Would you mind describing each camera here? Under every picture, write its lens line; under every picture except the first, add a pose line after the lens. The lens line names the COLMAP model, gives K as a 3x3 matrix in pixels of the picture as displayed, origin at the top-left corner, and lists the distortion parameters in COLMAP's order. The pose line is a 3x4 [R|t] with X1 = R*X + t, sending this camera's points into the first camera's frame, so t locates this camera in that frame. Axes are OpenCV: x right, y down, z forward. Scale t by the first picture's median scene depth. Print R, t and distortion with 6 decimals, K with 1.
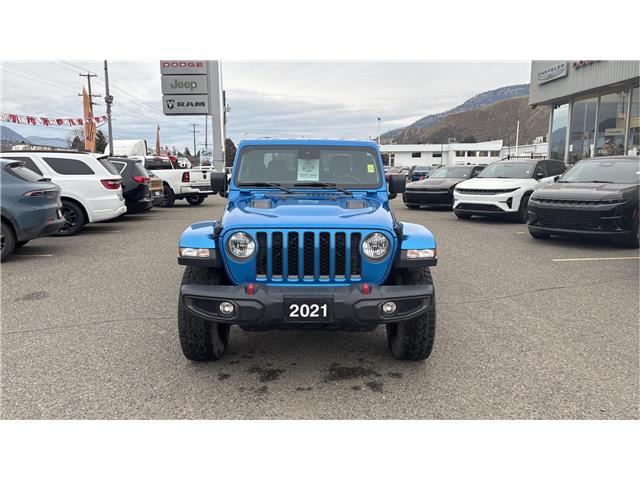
lens RADIAL K [[484.5, 0, 320.0], [0, 484.5, 240.0], [0, 0, 1]] dist [0.034218, -0.009269]
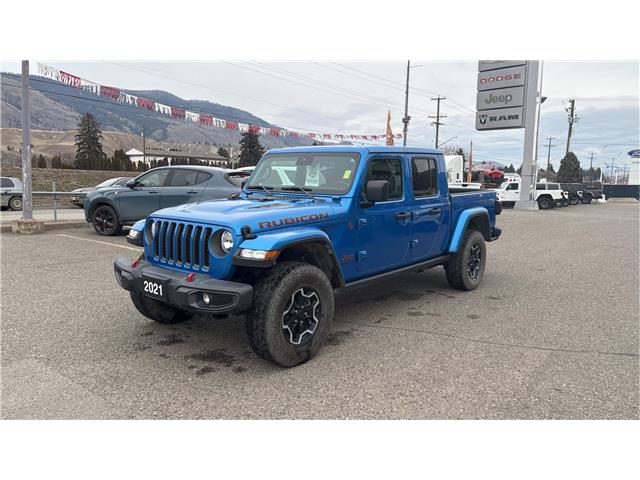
lens RADIAL K [[484.5, 0, 320.0], [0, 484.5, 240.0], [0, 0, 1]] dist [0.034218, -0.009269]
pose [[0.758706, 0.092876, -0.644779, 0.161267], [-0.114143, 0.993425, 0.008785, -0.004340], [0.641355, 0.066932, 0.764319, 0.052552]]
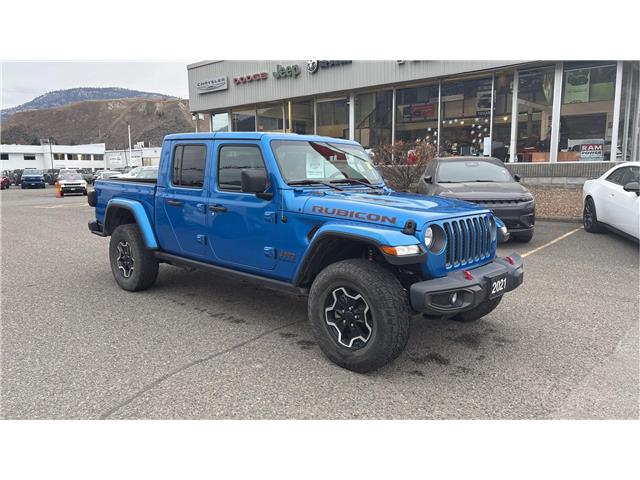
lens RADIAL K [[484.5, 0, 320.0], [0, 484.5, 240.0], [0, 0, 1]] dist [0.034218, -0.009269]
pose [[0.697433, -0.107224, 0.708583, -0.173933], [0.113575, 0.992785, 0.038442, -0.008378], [-0.707593, 0.053667, 0.704579, 0.073917]]
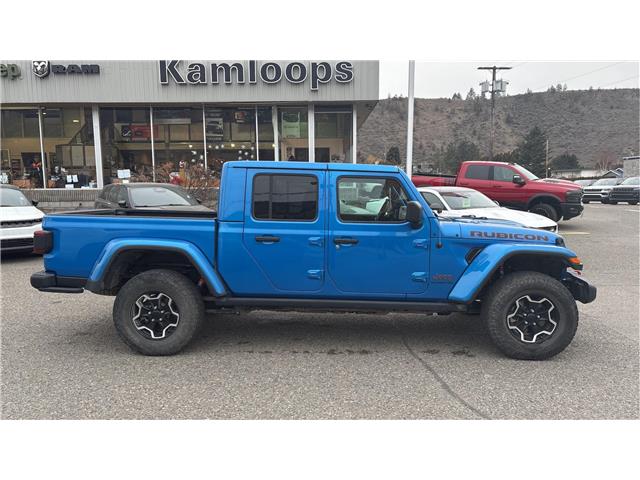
lens RADIAL K [[484.5, 0, 320.0], [0, 484.5, 240.0], [0, 0, 1]] dist [0.034218, -0.009269]
pose [[0.064241, -0.107866, 0.992088, -0.263972], [0.155496, 0.983081, 0.096818, -0.042787], [-0.985745, 0.148046, 0.079927, 0.258716]]
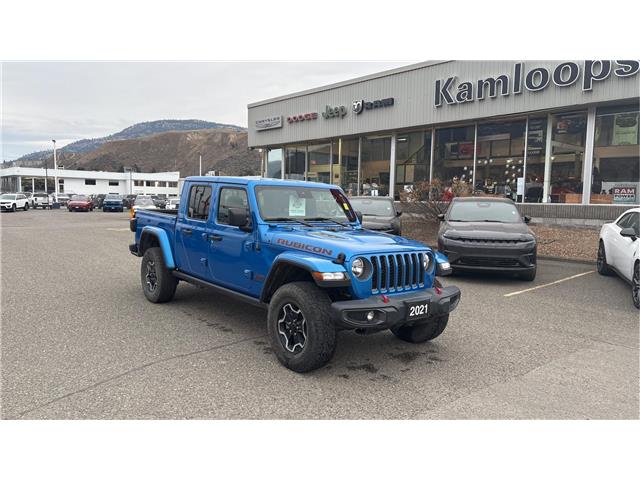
lens RADIAL K [[484.5, 0, 320.0], [0, 484.5, 240.0], [0, 0, 1]] dist [0.034218, -0.009269]
pose [[0.786567, -0.032879, 0.616630, -0.171223], [0.069526, 0.996947, -0.035530, -0.004068], [-0.613579, 0.070819, 0.786451, 0.008282]]
